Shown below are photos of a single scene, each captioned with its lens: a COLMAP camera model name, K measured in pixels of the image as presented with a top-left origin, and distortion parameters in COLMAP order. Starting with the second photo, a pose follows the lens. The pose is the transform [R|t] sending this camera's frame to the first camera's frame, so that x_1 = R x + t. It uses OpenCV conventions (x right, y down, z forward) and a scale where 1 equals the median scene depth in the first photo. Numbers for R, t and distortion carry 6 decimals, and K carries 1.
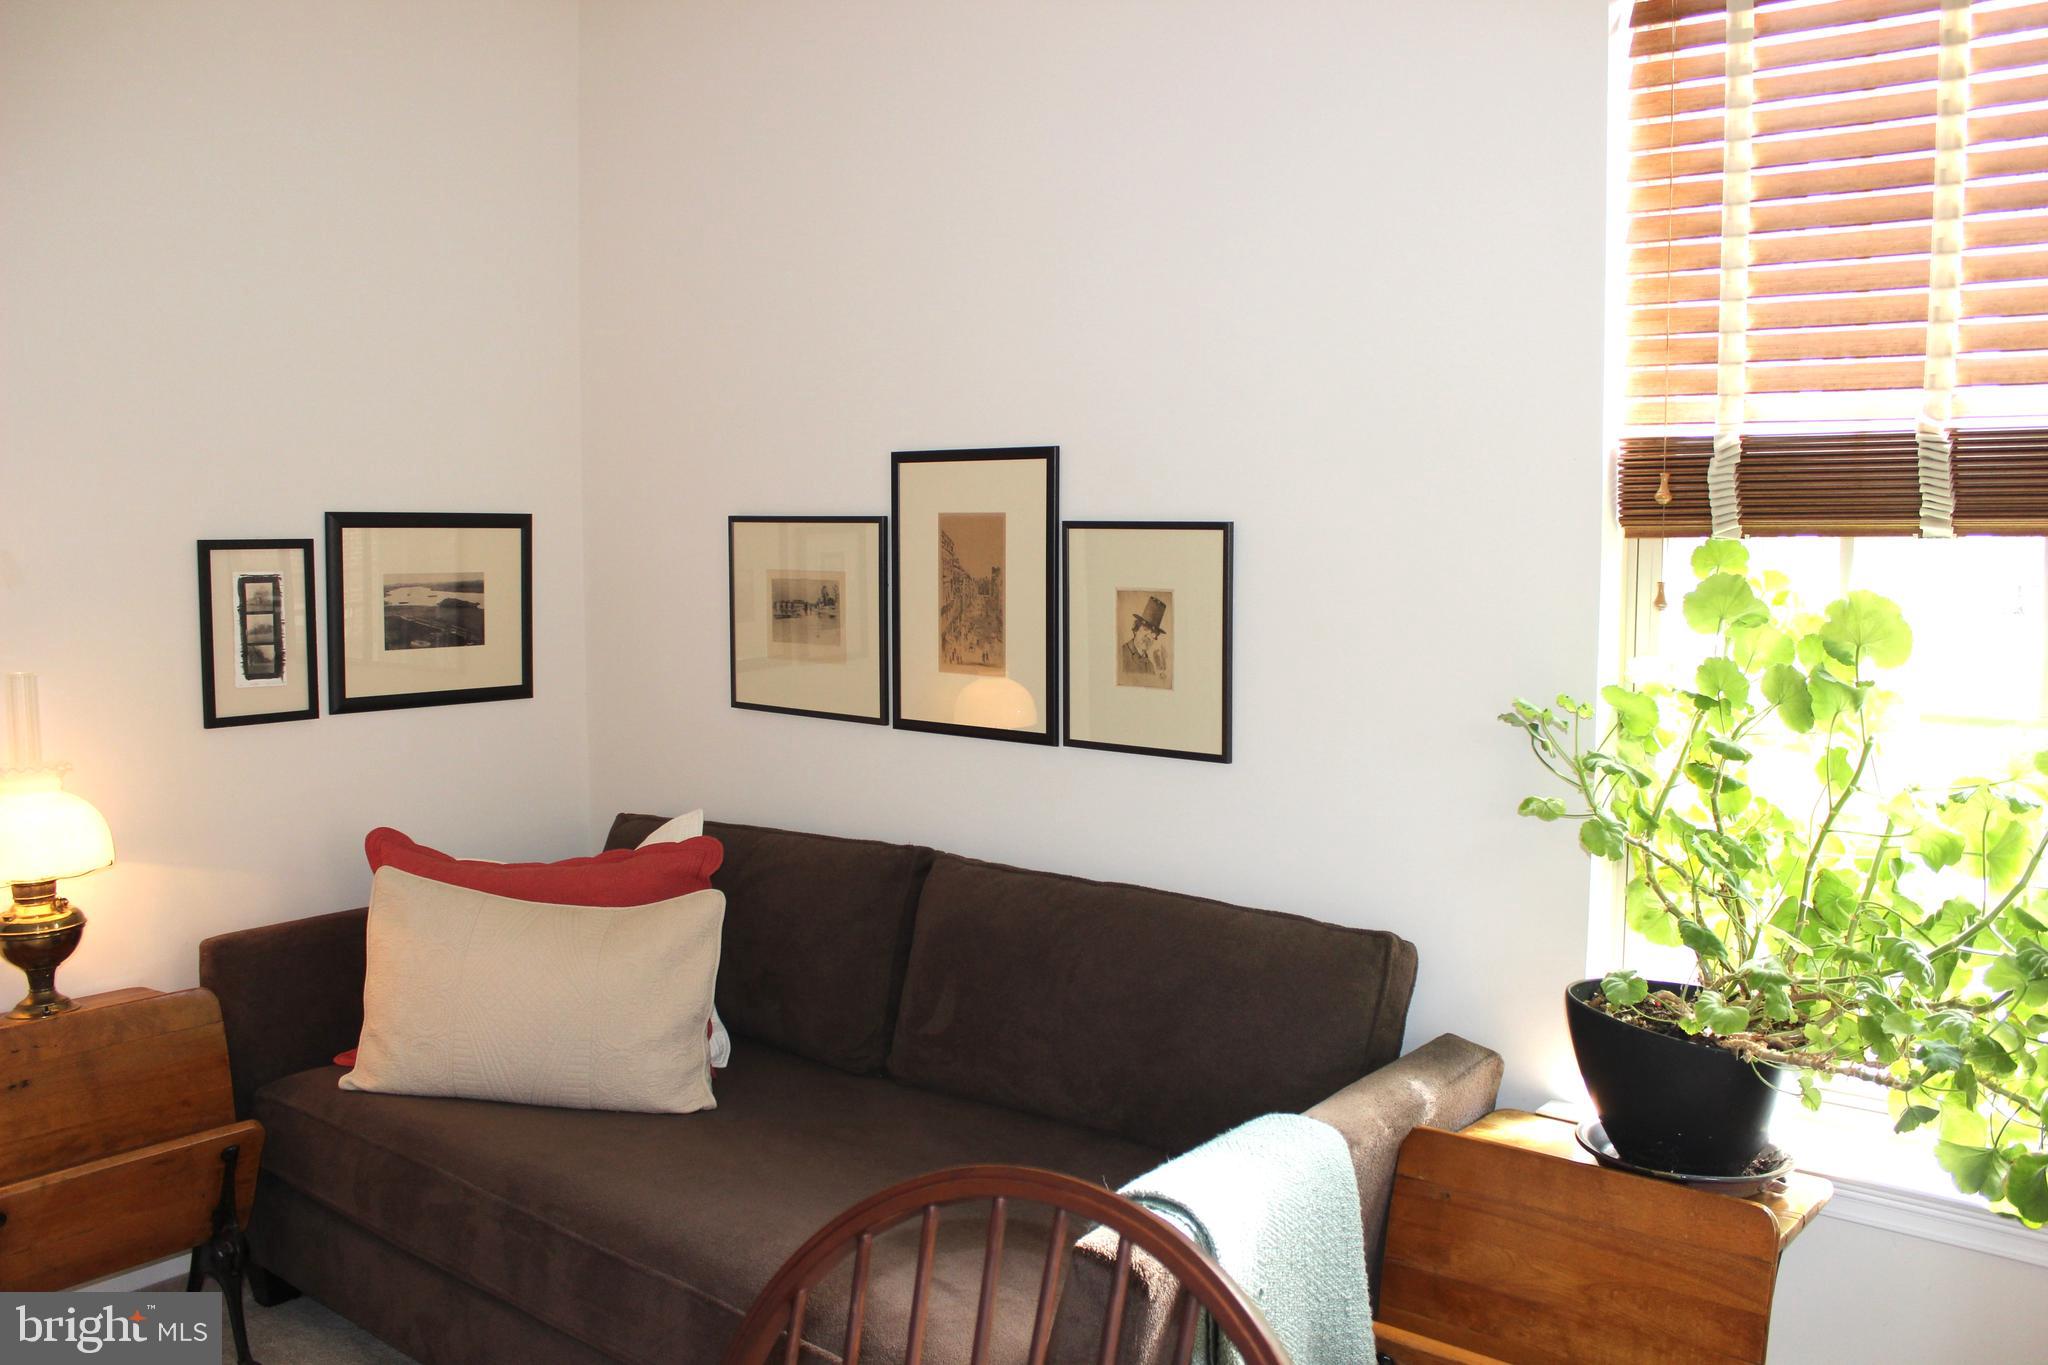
lens RADIAL K [[1679.4, 0, 1024.0], [0, 1679.4, 682.5], [0, 0, 1]] dist [-0.171995, 0.153473]
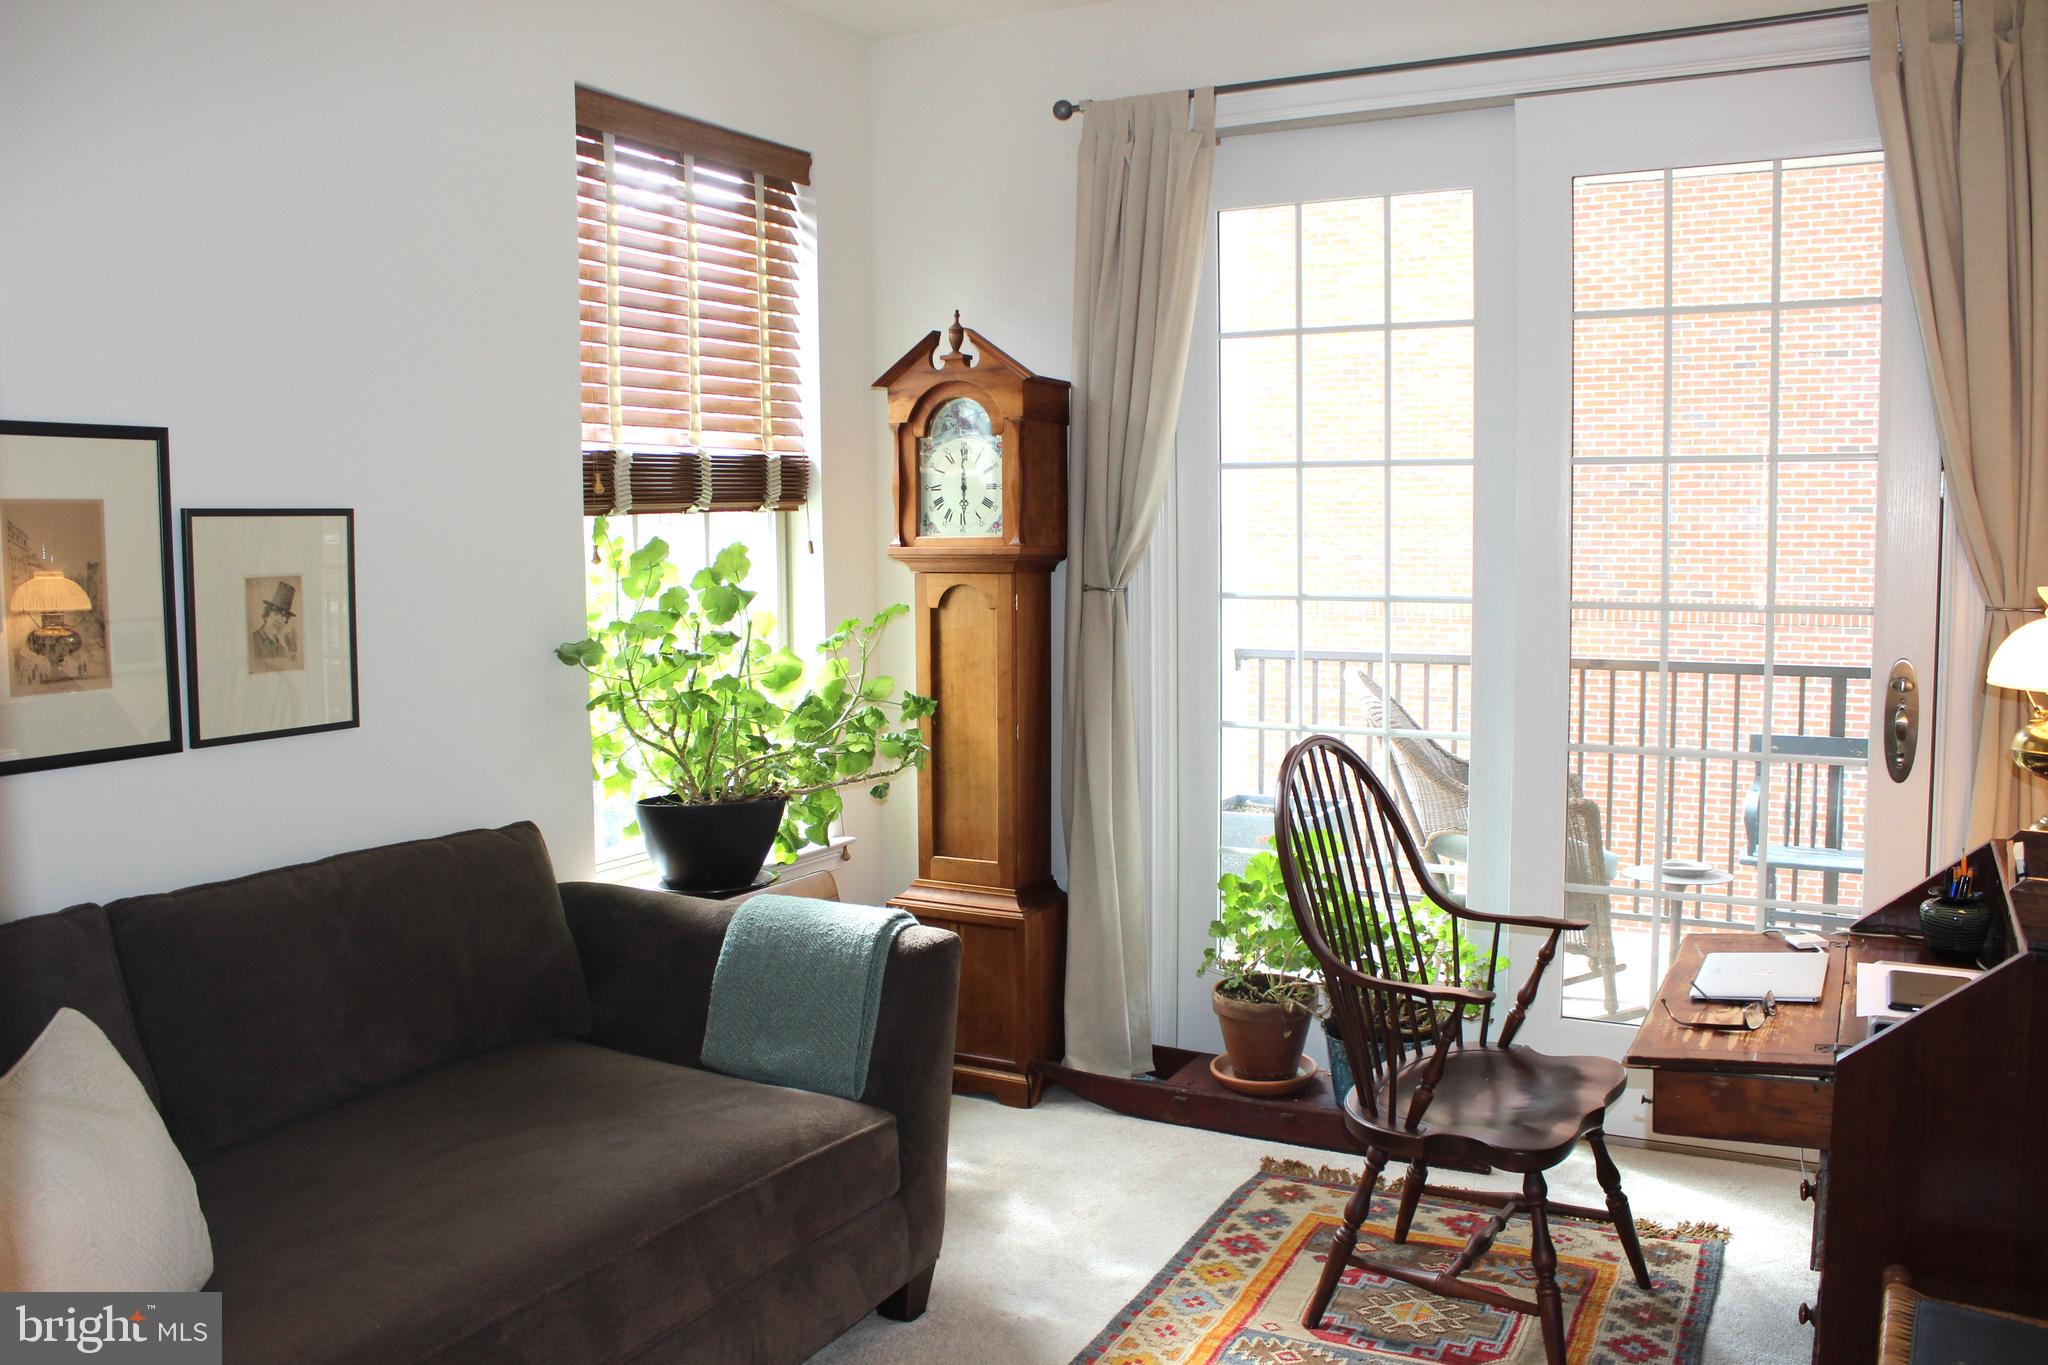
lens RADIAL K [[1679.4, 0, 1024.0], [0, 1679.4, 682.5], [0, 0, 1]] dist [-0.171995, 0.153473]
pose [[-0.181049, -0.094841, 0.978890, -0.986249], [0.097282, 0.988731, 0.113786, -0.059351], [-0.978651, 0.115829, -0.169782, 0.728903]]
